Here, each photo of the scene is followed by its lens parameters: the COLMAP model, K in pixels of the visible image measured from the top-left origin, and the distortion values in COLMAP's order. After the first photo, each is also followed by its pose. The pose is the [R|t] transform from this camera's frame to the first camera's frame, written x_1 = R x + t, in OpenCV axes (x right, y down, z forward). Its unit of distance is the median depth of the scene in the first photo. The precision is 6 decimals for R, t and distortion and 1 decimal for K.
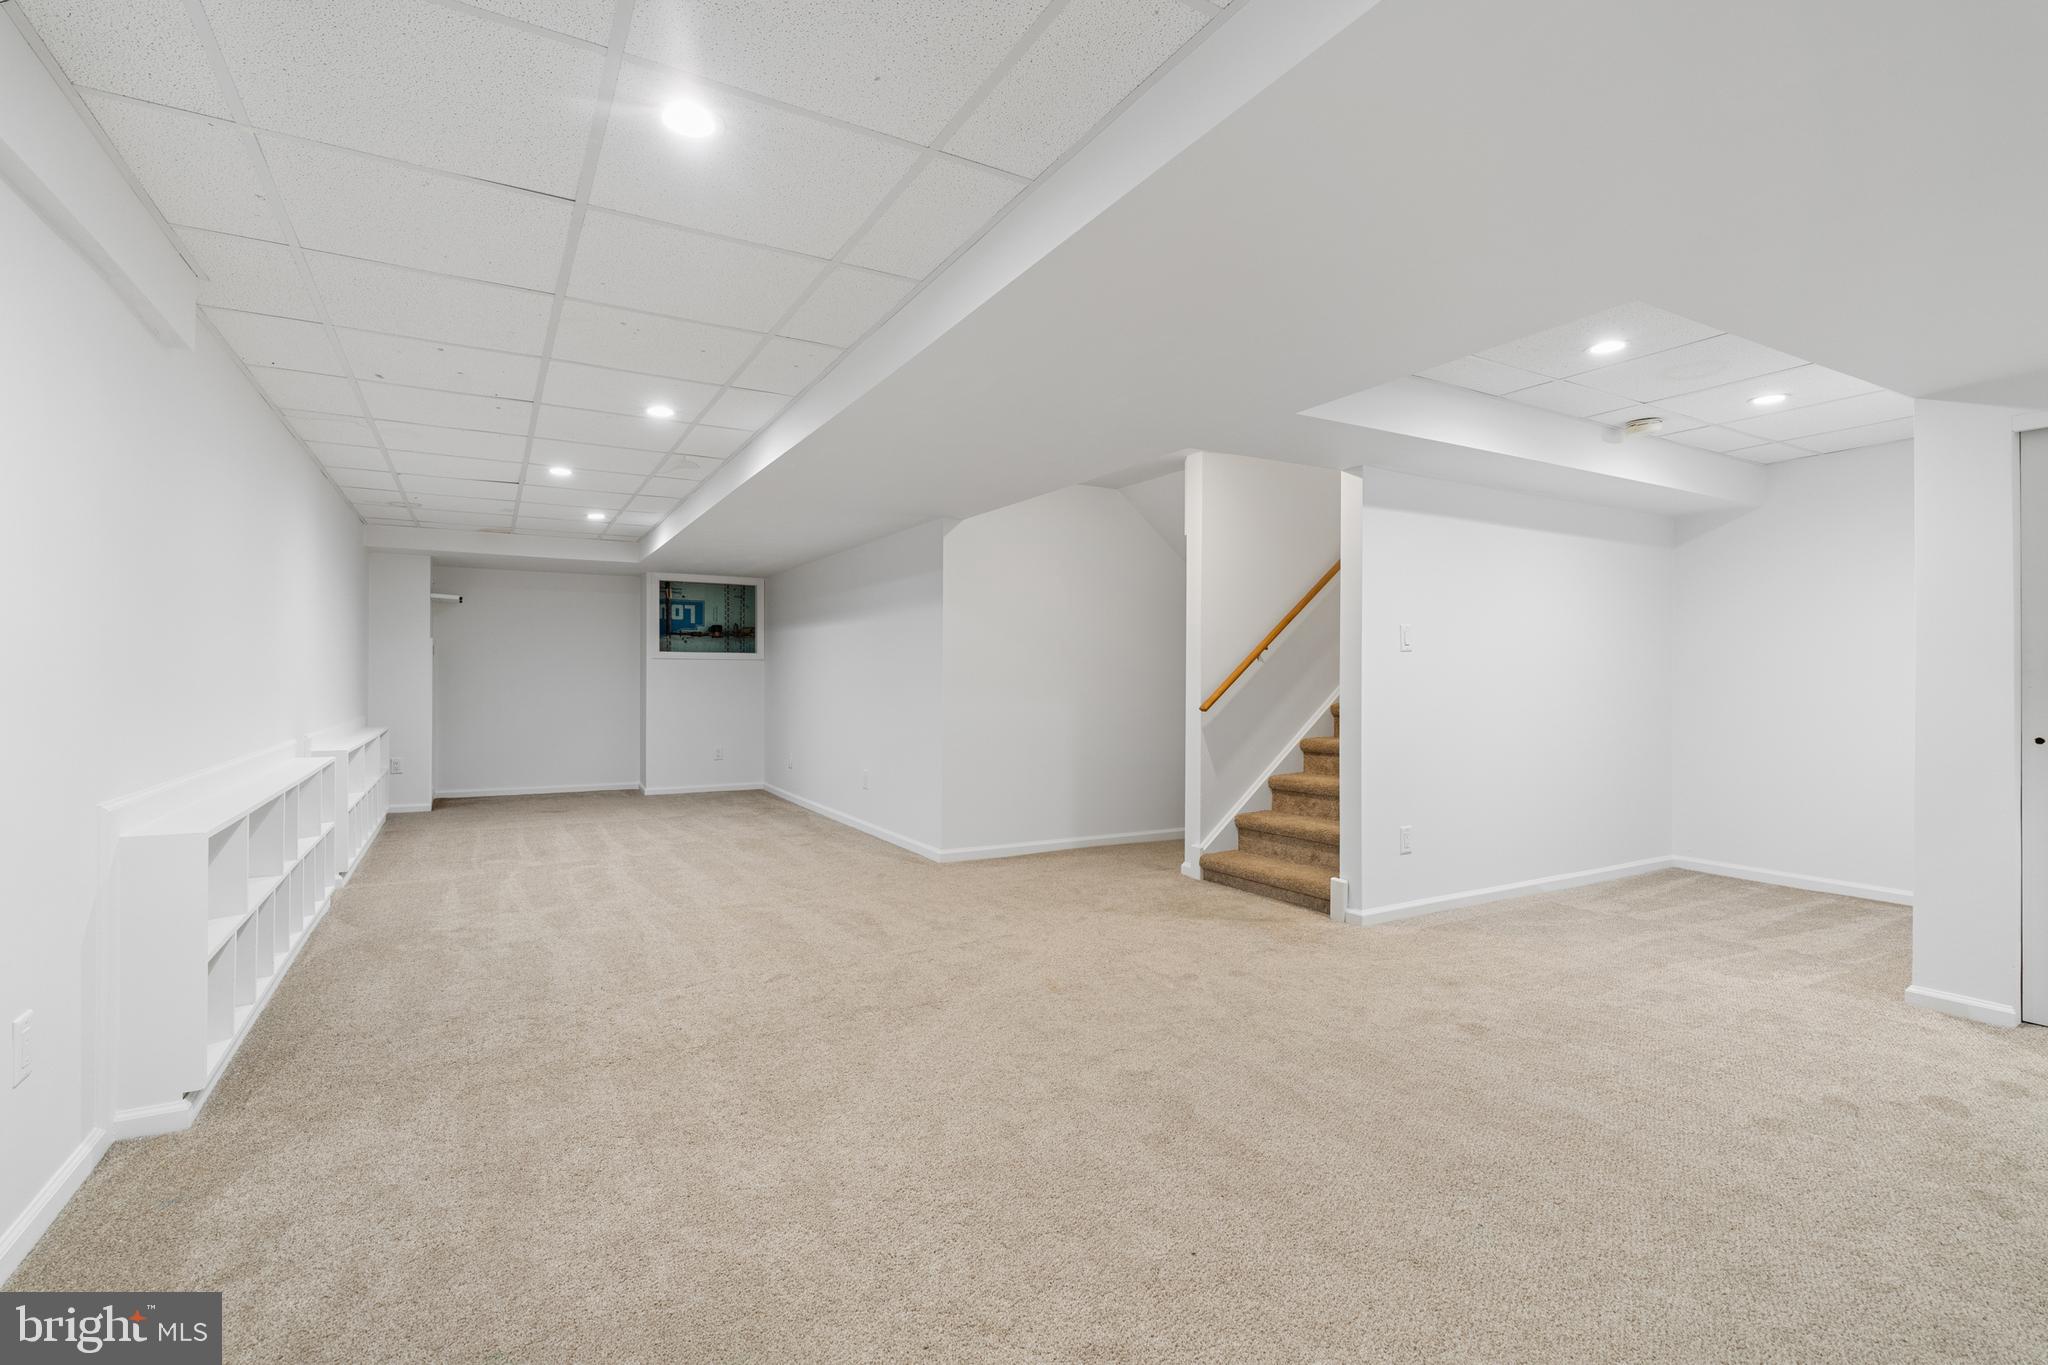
lens RADIAL K [[926.7, 0, 1020.3], [0, 926.7, 681.4], [0, 0, 1]] dist [-0.003236, 0.000298]
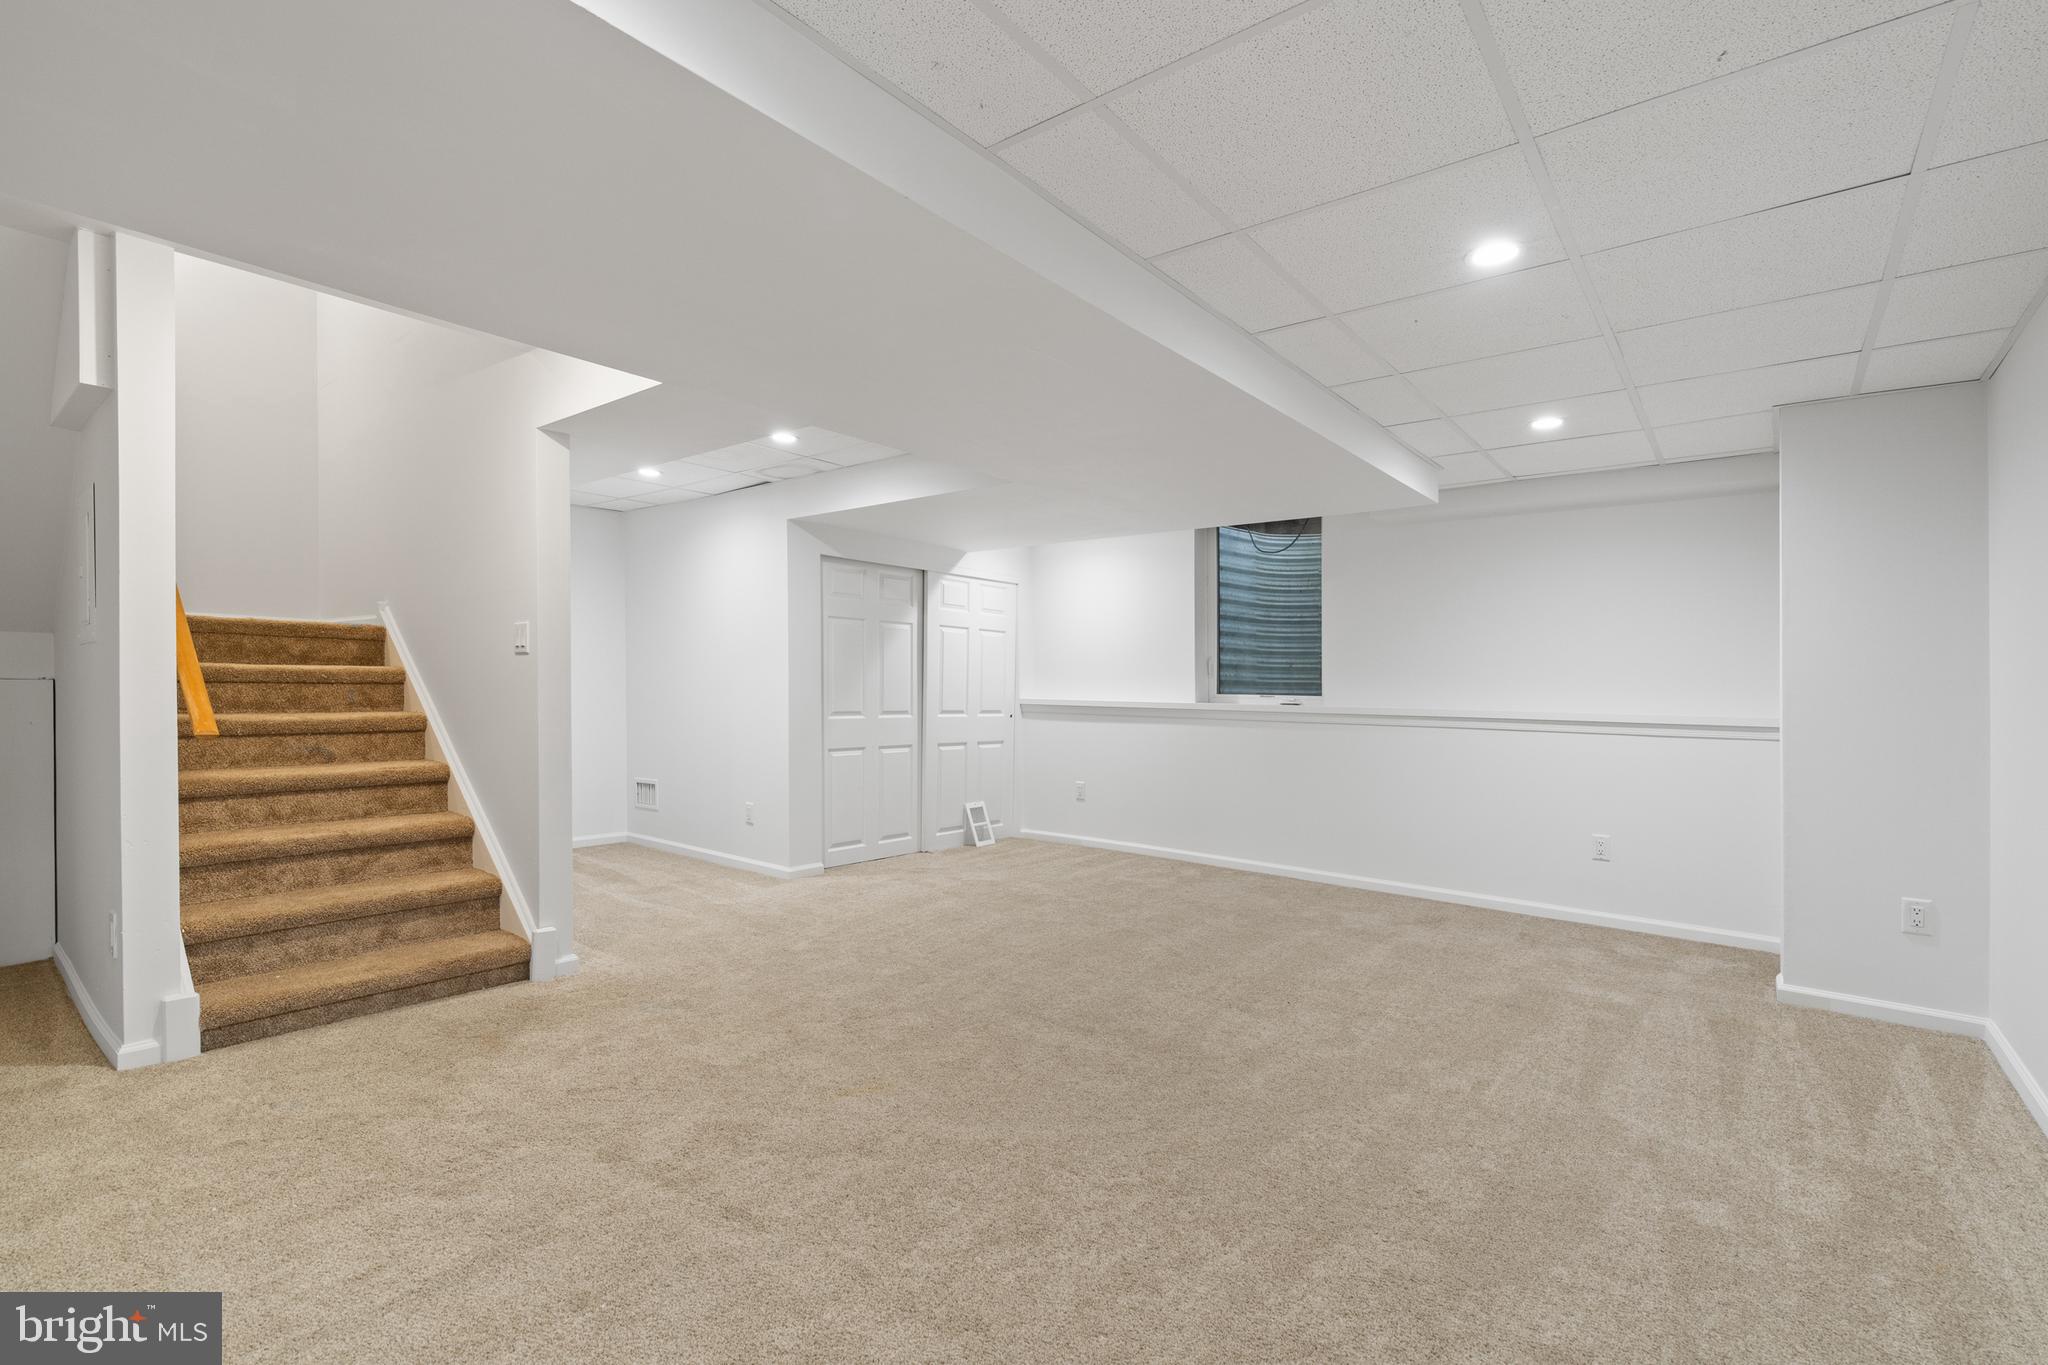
lens RADIAL K [[926.7, 0, 1020.3], [0, 926.7, 681.4], [0, 0, 1]] dist [-0.003236, 0.000298]
pose [[-0.346260, -0.006660, 0.938115, -0.312151], [-0.016310, 0.999866, 0.001079, -0.007403], [-0.937997, -0.014927, -0.346322, 0.489183]]
